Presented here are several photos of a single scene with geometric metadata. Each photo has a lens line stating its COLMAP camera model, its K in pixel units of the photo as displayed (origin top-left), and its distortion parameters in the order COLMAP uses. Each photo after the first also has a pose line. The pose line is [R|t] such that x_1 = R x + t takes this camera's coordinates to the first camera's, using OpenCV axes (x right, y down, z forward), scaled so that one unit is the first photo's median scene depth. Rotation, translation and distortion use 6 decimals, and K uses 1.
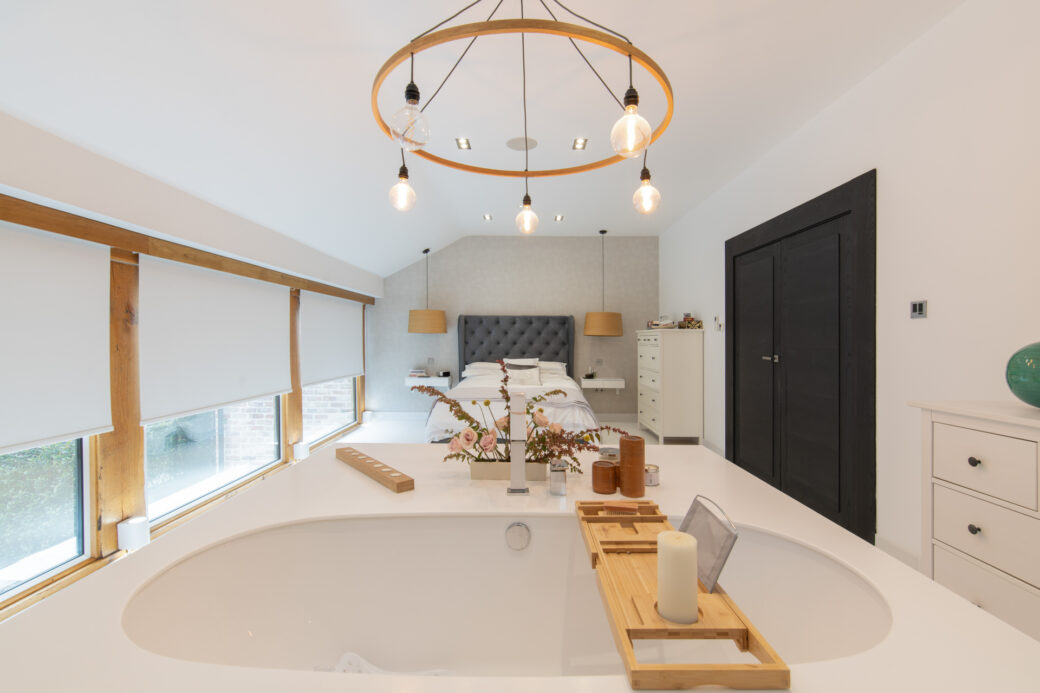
lens RADIAL K [[450.9, 0, 520.0], [0, 450.9, 346.5], [0, 0, 1]] dist [0.002122, 0.000102]
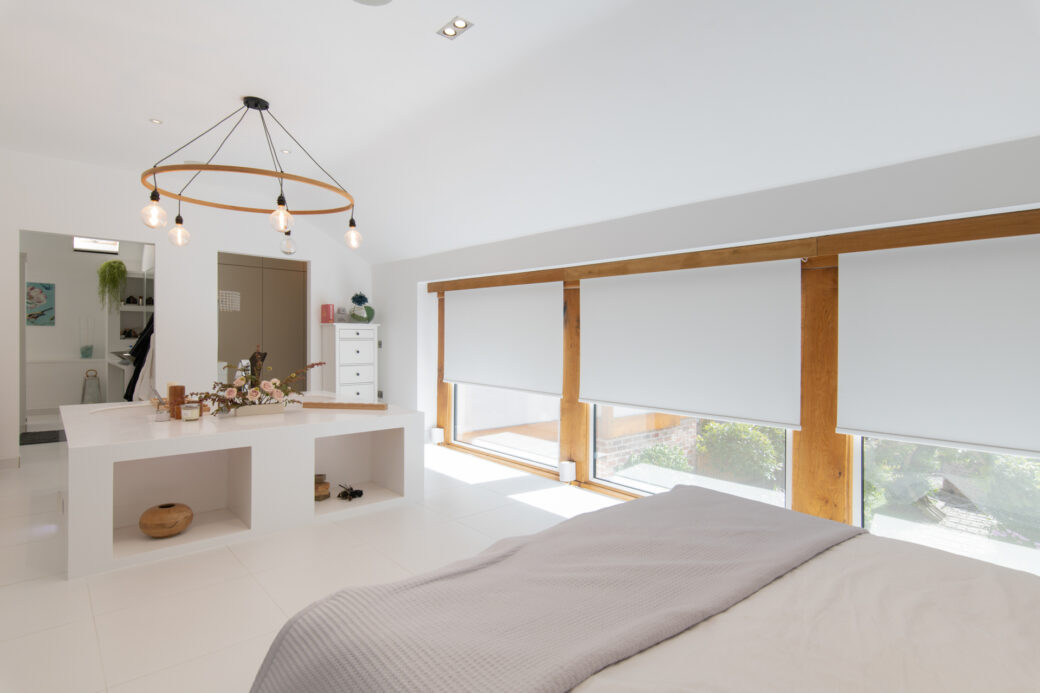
lens RADIAL K [[520.8, 0, 527.6], [0, 520.8, 336.6], [0, 0, 1]] dist [0.002179, 0.000017]
pose [[-0.724500, -0.021037, -0.688954, 0.168076], [-0.031014, 0.999517, 0.002095, -0.010276], [0.688577, 0.022885, -0.724802, 0.879337]]
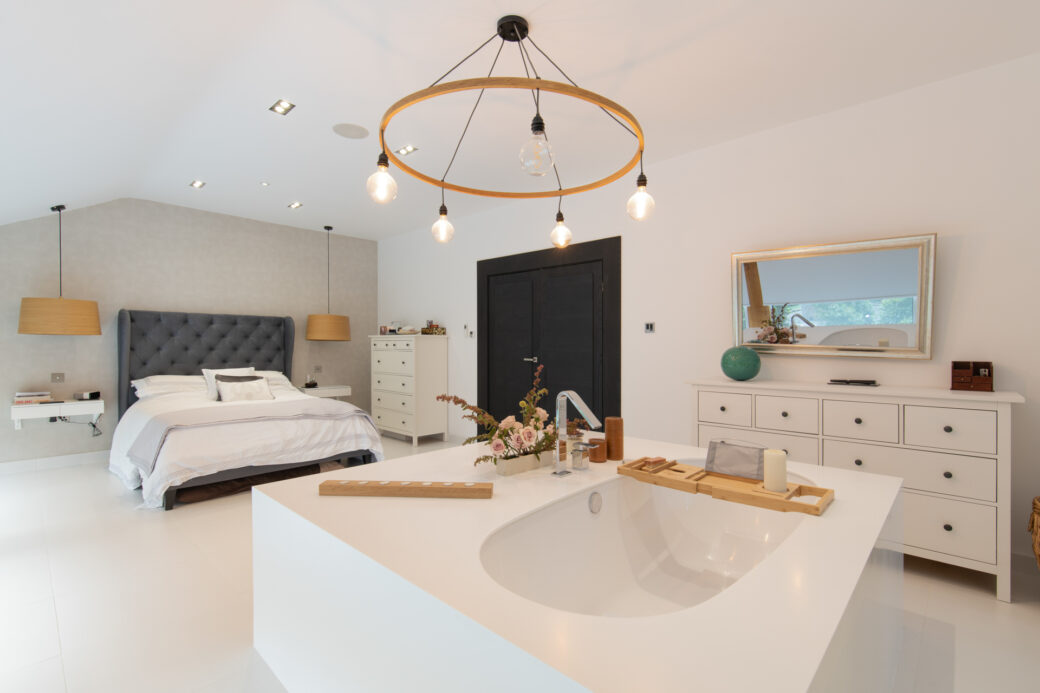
lens RADIAL K [[470.7, 0, 520.0], [0, 470.7, 346.5], [0, 0, 1]] dist [0.000000, 0.000106]
pose [[0.684955, -0.002972, 0.728580, -0.246752], [0.009270, 0.999946, -0.004636, -0.002962], [-0.728527, 0.009930, 0.684945, 0.054453]]
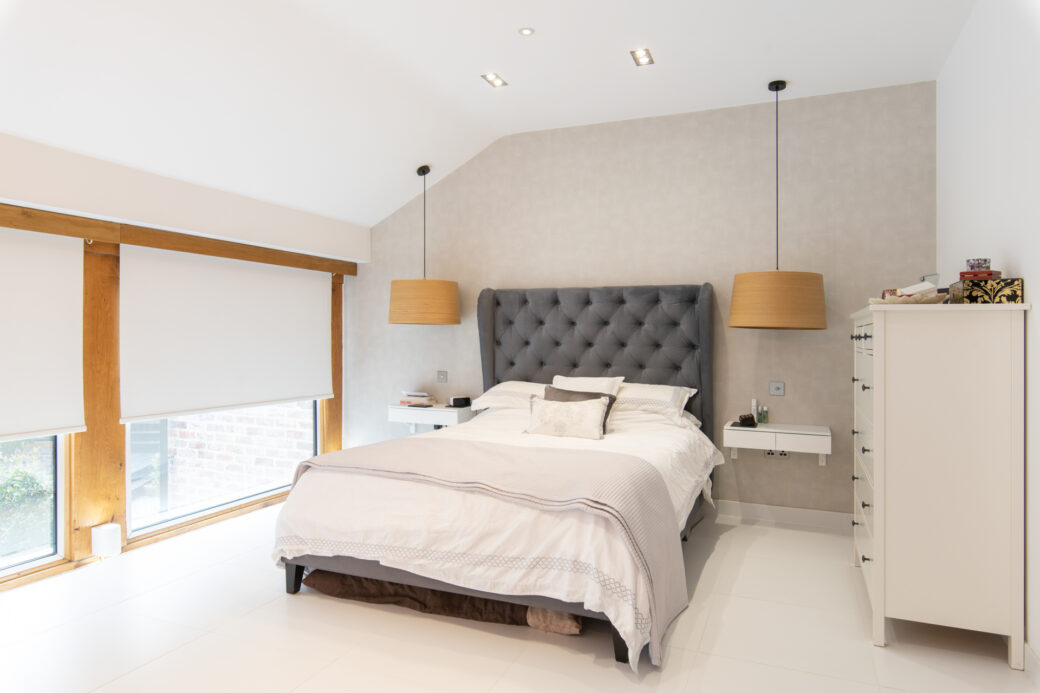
lens RADIAL K [[651.1, 0, 519.3], [0, 651.1, 342.4], [0, 0, 1]] dist [0.002618, 0.000112]
pose [[0.924376, 0.005461, -0.381444, 0.192136], [-0.009464, 0.999918, -0.008619, -0.002667], [0.381366, 0.011577, 0.924352, 0.332249]]
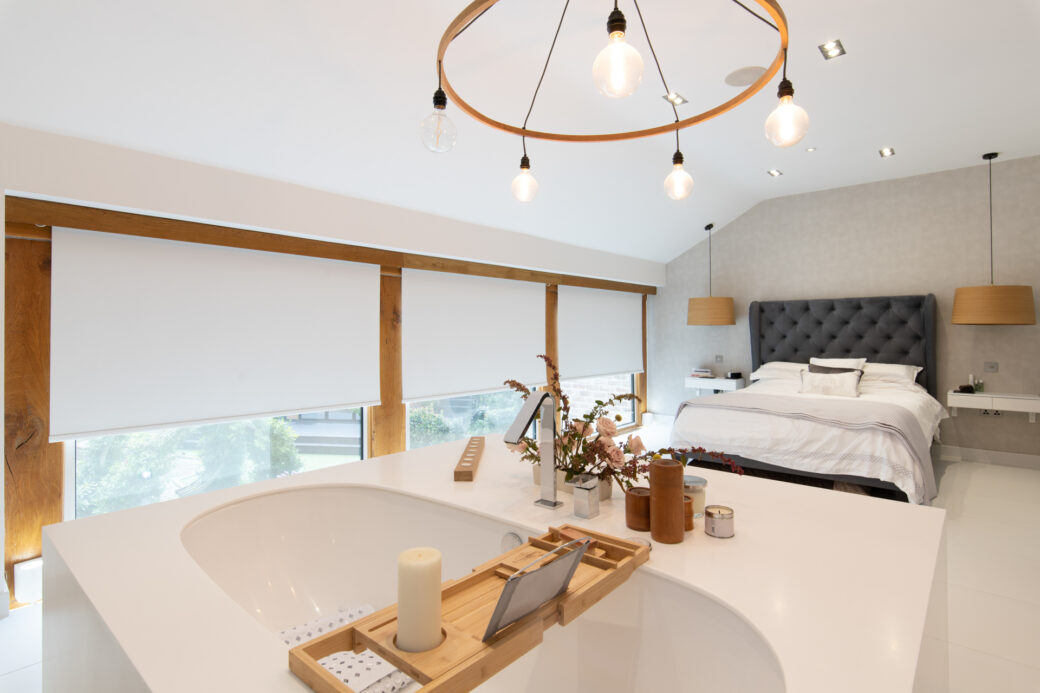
lens RADIAL K [[520.8, 0, 527.6], [0, 520.8, 336.6], [0, 0, 1]] dist [0.002179, 0.000017]
pose [[0.764077, -0.003700, -0.645114, 0.157359], [-0.002423, 0.999960, -0.008605, 0.000512], [0.645120, 0.008138, 0.764038, 0.047295]]
